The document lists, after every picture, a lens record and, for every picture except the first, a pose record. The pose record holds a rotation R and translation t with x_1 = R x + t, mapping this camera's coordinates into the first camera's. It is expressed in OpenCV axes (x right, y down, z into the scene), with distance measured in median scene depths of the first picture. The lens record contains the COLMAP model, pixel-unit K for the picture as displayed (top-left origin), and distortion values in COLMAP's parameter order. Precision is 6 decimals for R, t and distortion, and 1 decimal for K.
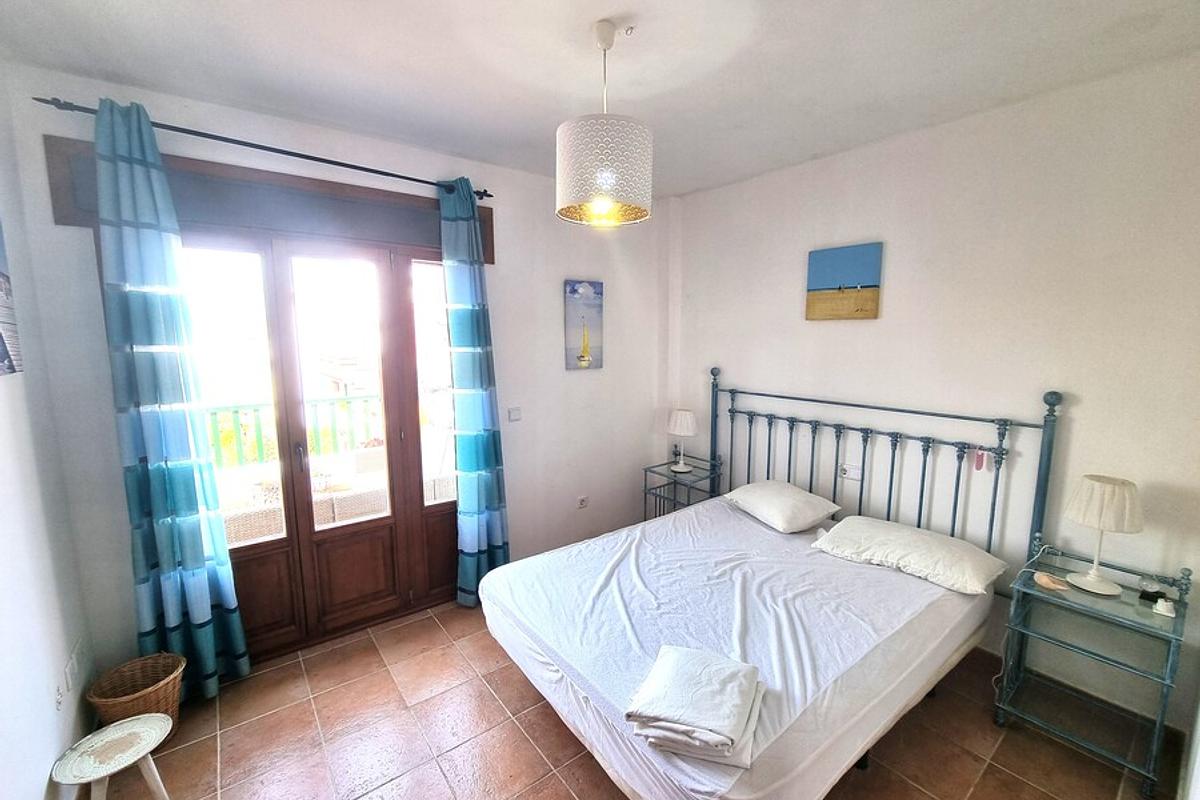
lens RADIAL K [[493.0, 0, 597.9], [0, 493.0, 402.3], [0, 0, 1]] dist [-0.000619, 0.000197]
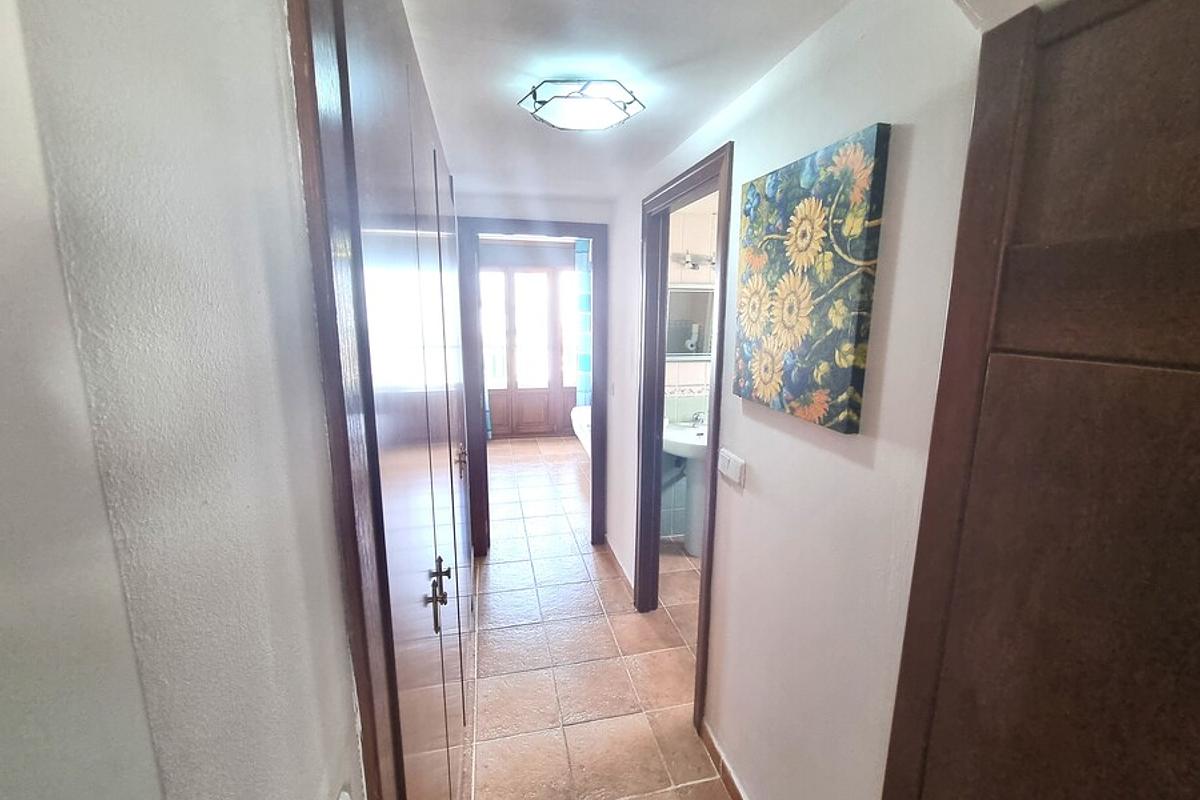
lens RADIAL K [[493.0, 0, 601.1], [0, 493.0, 397.2], [0, 0, 1]] dist [-0.000619, 0.000197]
pose [[0.907174, 0.090105, -0.410995, 0.725290], [-0.069783, 0.995493, 0.064219, 0.114422], [0.414929, -0.029577, 0.909373, -0.930774]]
